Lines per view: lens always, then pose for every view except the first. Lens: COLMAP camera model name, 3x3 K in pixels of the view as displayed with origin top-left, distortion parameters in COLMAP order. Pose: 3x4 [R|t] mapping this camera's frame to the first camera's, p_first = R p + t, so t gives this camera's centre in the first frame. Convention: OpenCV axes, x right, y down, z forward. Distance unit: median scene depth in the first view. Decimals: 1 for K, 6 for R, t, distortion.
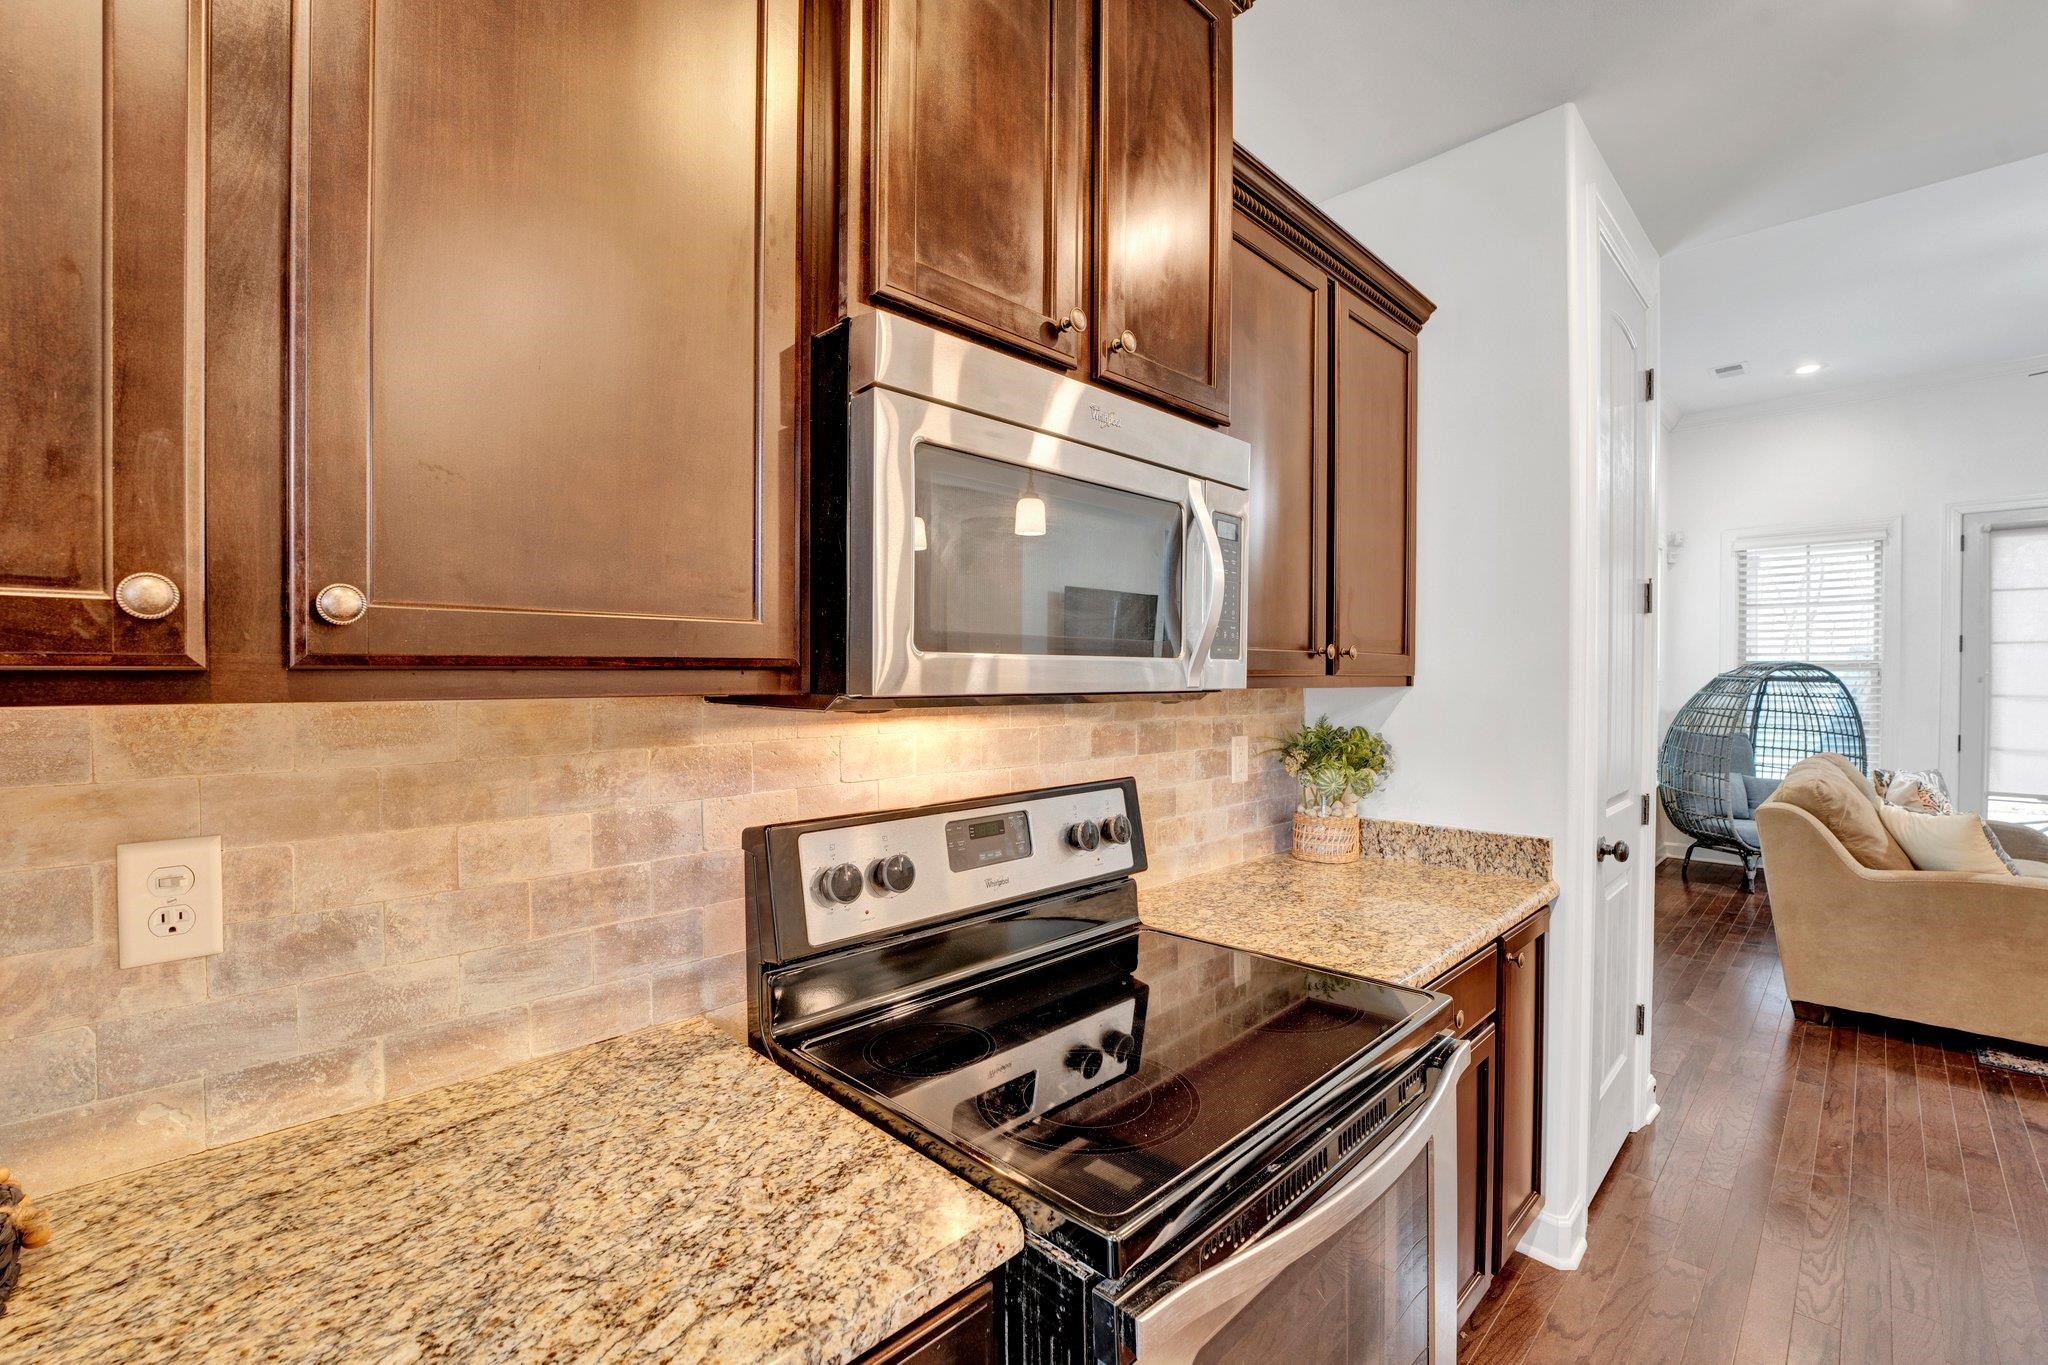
lens RADIAL K [[869.9, 0, 1021.4], [0, 869.9, 686.1], [0, 0, 1]] dist [-0.027665, 0.004958]
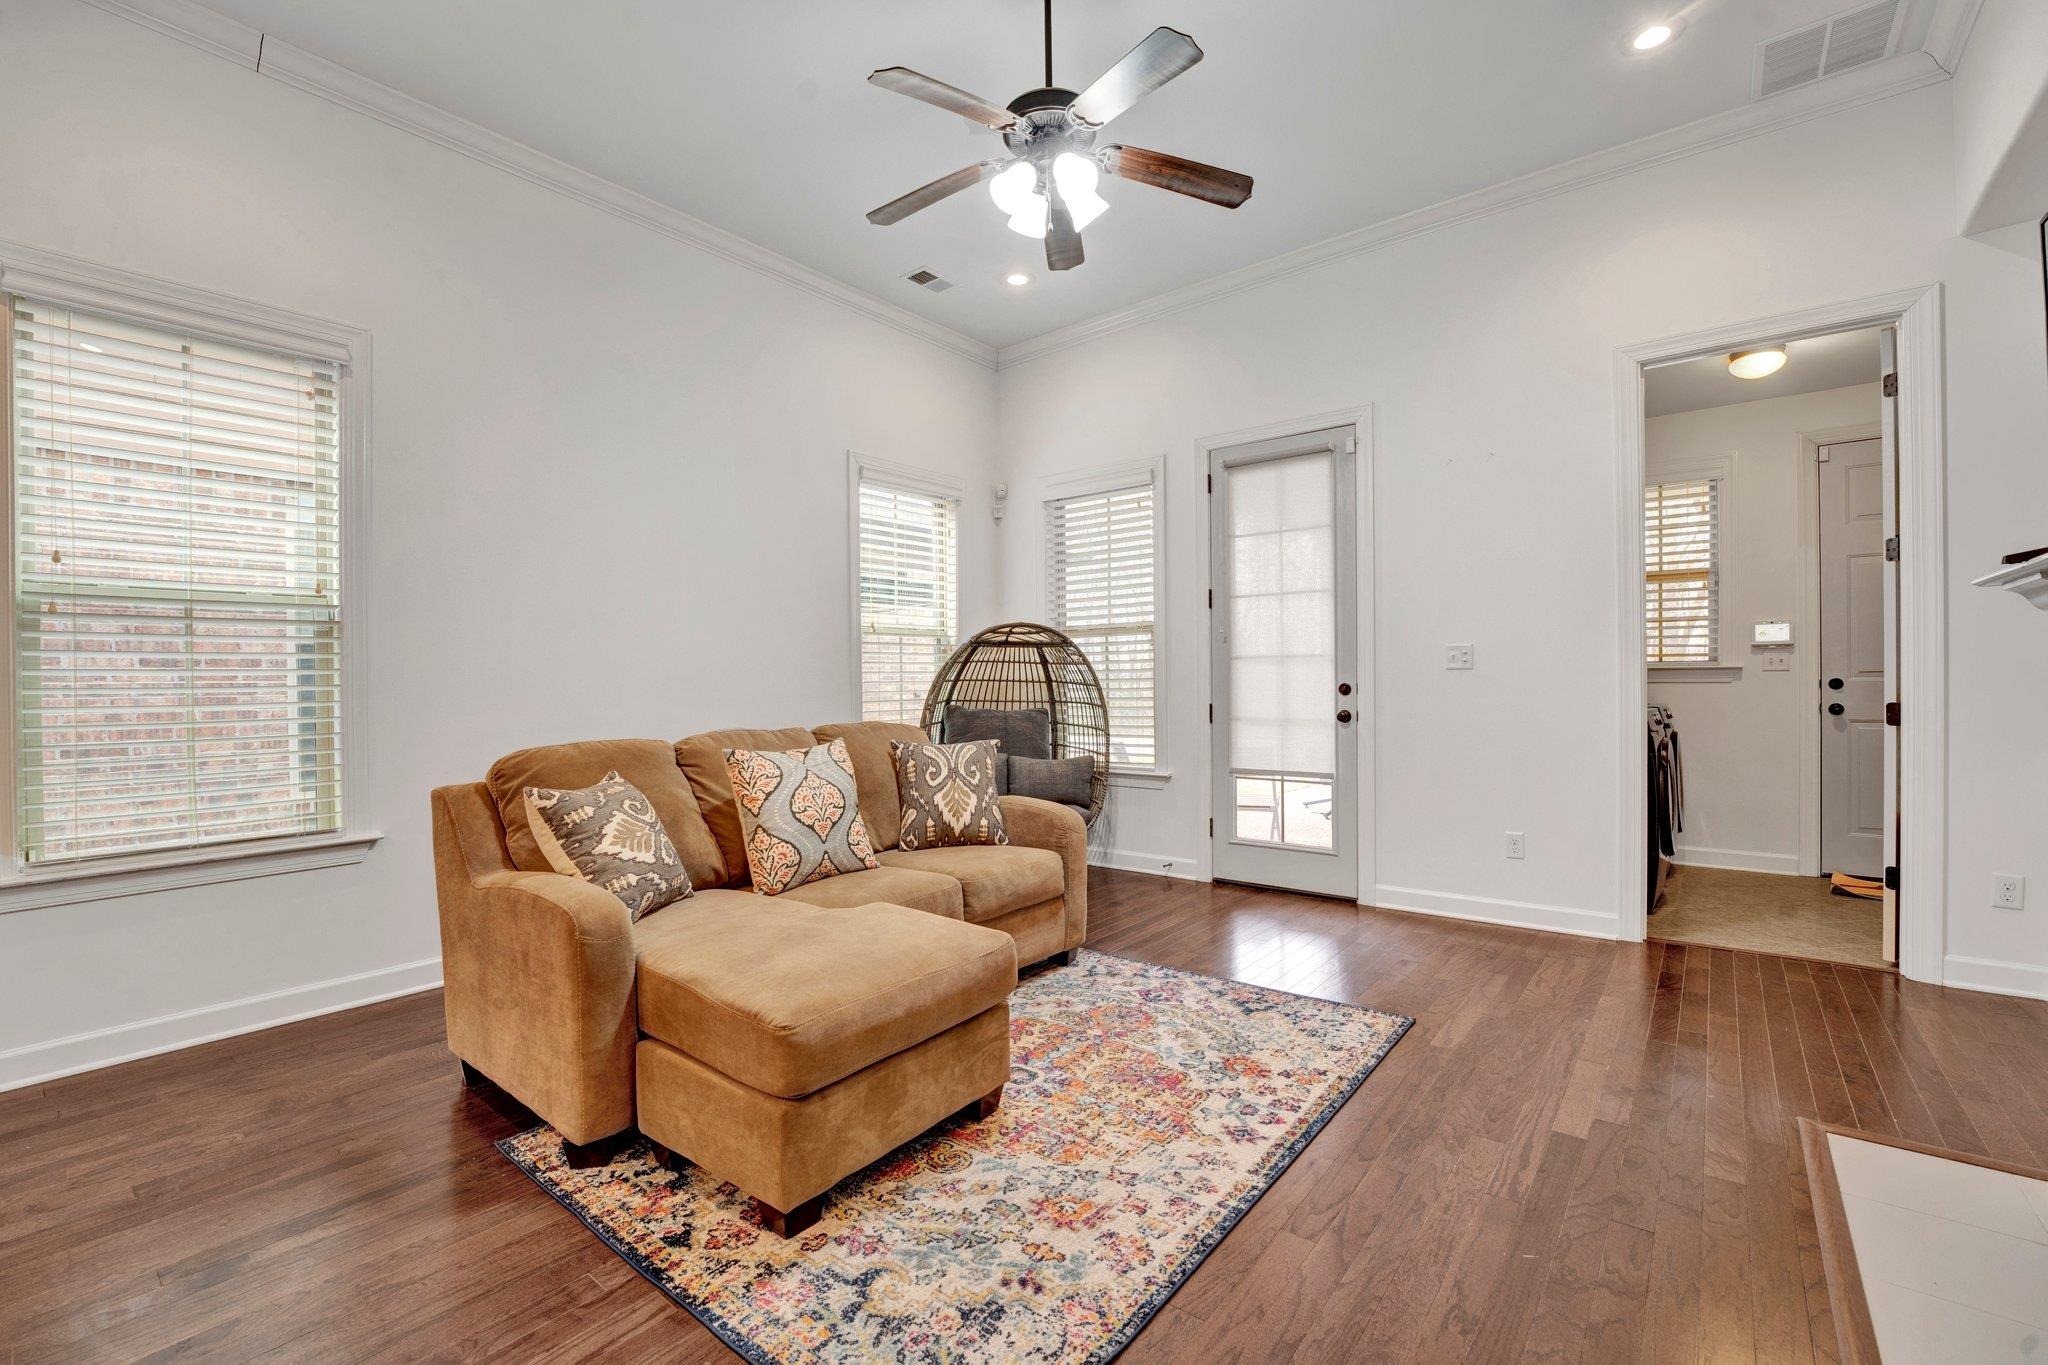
lens RADIAL K [[869.9, 0, 1021.4], [0, 869.9, 686.1], [0, 0, 1]] dist [-0.027665, 0.004958]
pose [[0.994671, -0.014723, 0.102039, 0.876620], [0.015317, 0.999870, -0.005033, 0.043699], [-0.101951, 0.006569, 0.994768, 0.142289]]
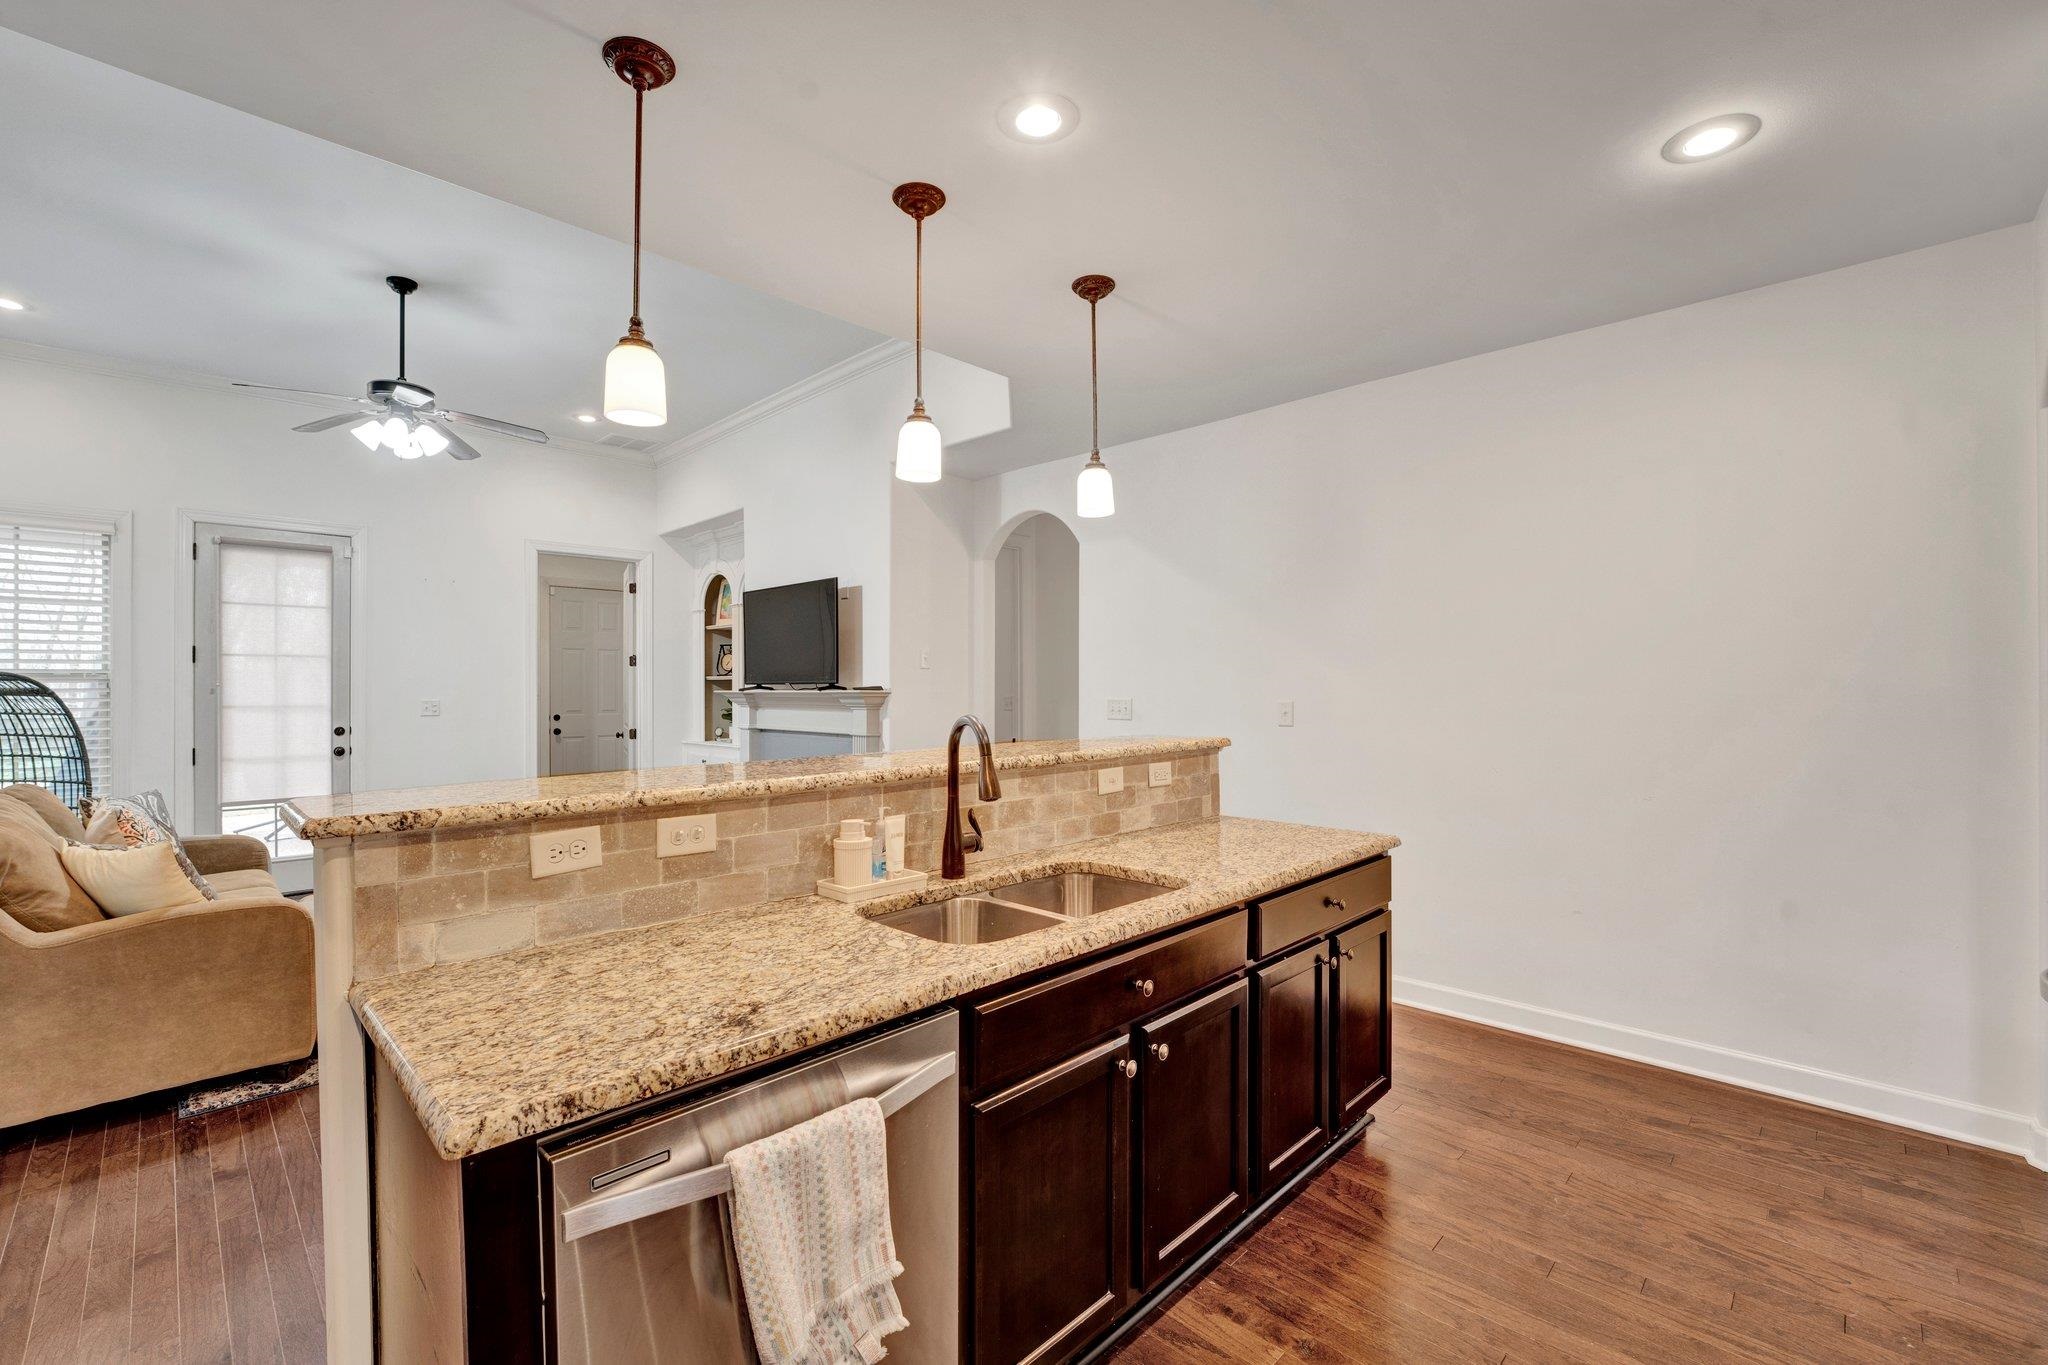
lens RADIAL K [[869.9, 0, 1021.4], [0, 869.9, 686.1], [0, 0, 1]] dist [-0.027665, 0.004958]
pose [[-0.006523, -0.001092, 0.999978, 0.134485], [0.014455, 0.999895, 0.001187, -0.001063], [-0.999874, 0.014462, -0.006506, 0.060317]]
